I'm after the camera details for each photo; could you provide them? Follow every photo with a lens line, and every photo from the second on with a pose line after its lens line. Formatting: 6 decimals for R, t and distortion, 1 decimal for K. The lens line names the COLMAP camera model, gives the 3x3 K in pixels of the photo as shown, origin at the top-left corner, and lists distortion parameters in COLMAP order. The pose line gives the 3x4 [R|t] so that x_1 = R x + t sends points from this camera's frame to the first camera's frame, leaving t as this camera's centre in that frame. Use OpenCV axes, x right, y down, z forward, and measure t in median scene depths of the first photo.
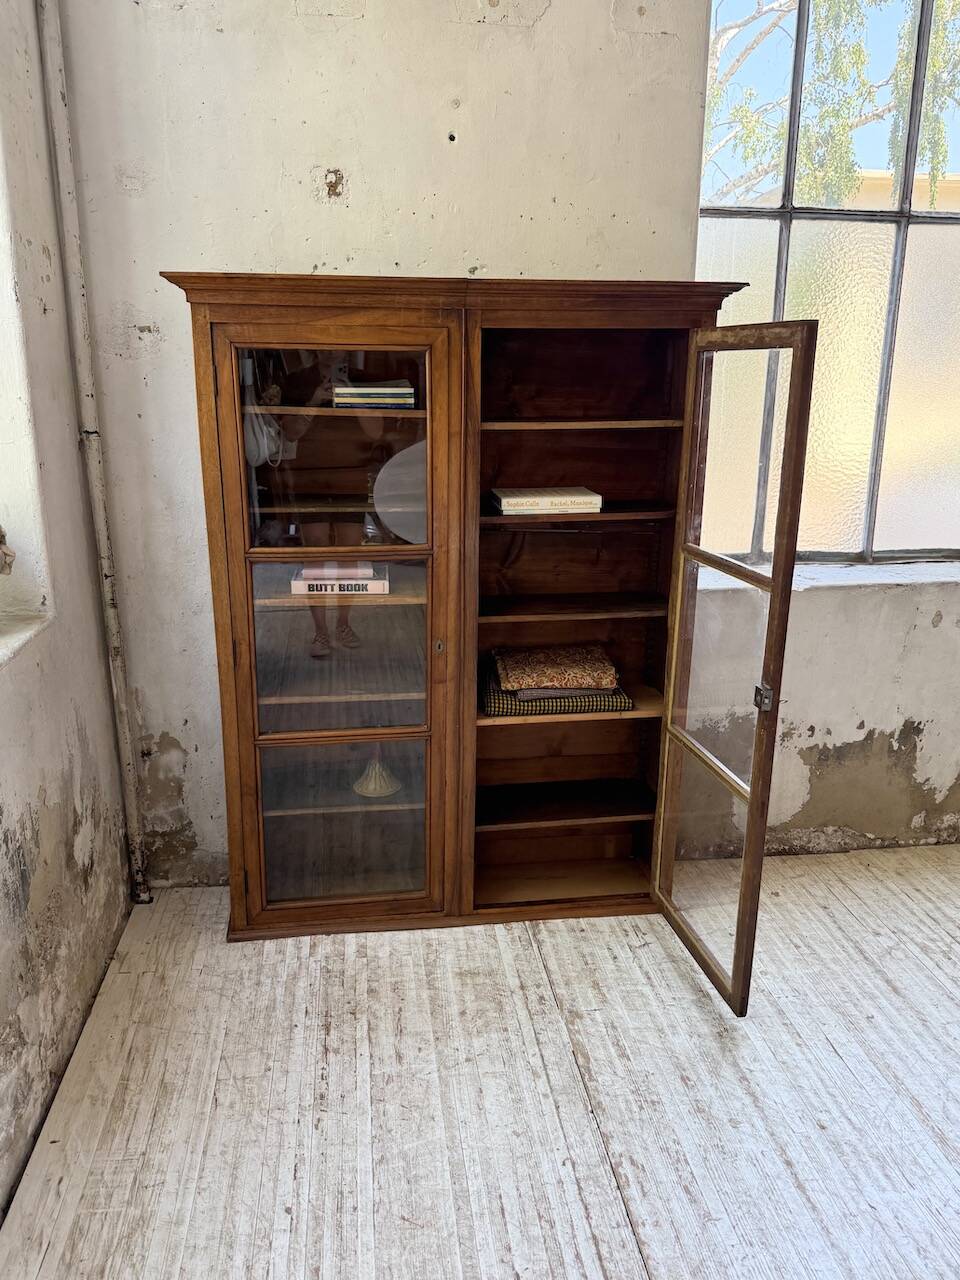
lens RADIAL K [[938.8, 0, 471.3], [0, 938.8, 643.1], [0, 0, 1]] dist [0.028357, -0.044469]
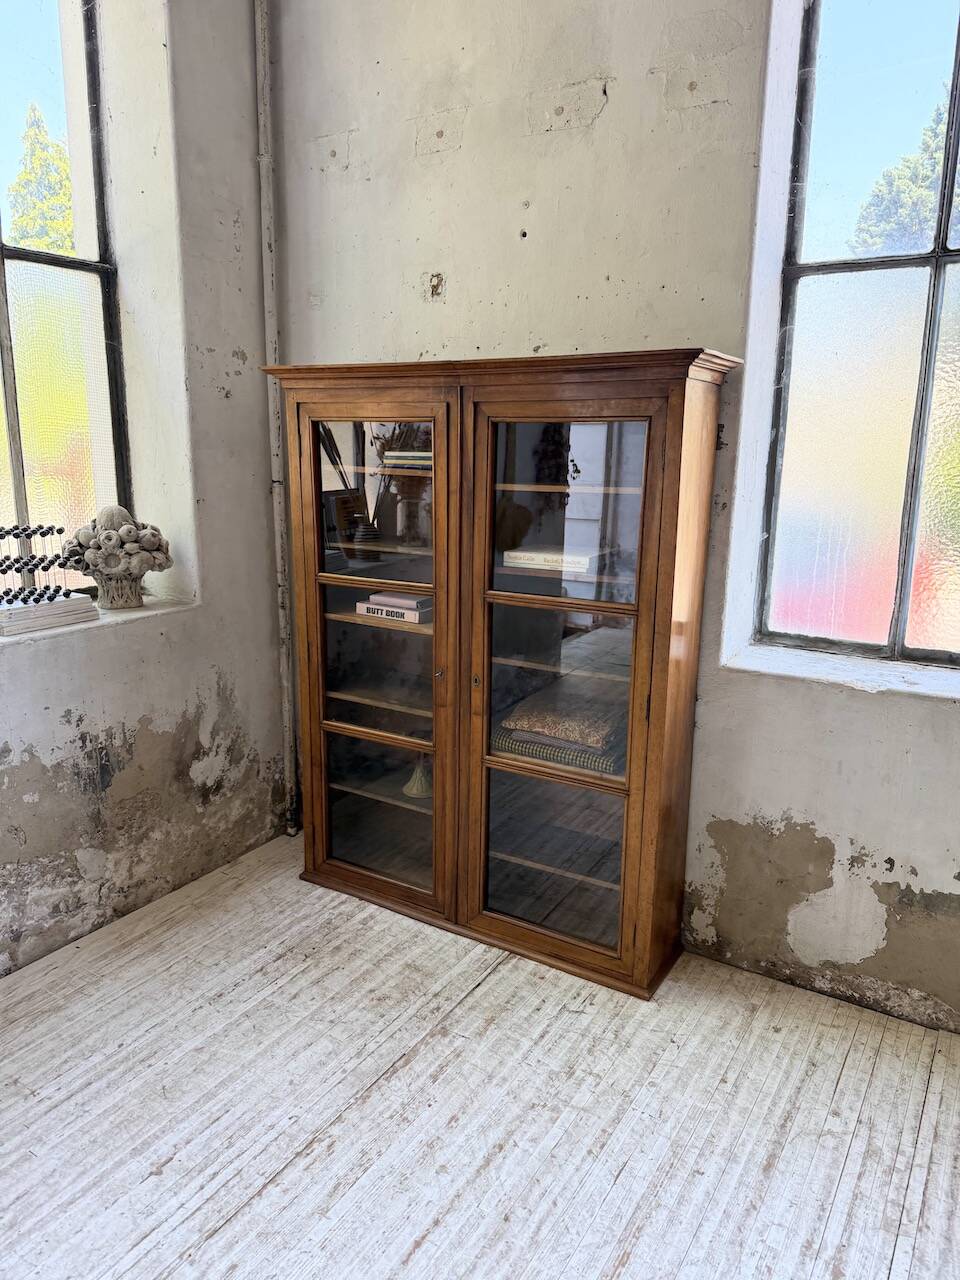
lens RADIAL K [[900.8, 0, 477.8], [0, 900.8, 636.6], [0, 0, 1]] dist [0.036428, -0.057630]
pose [[0.777977, 0.139840, -0.612533, 0.680580], [-0.174900, 0.984583, 0.002637, -0.054085], [0.603458, 0.105080, 0.790441, 0.158665]]
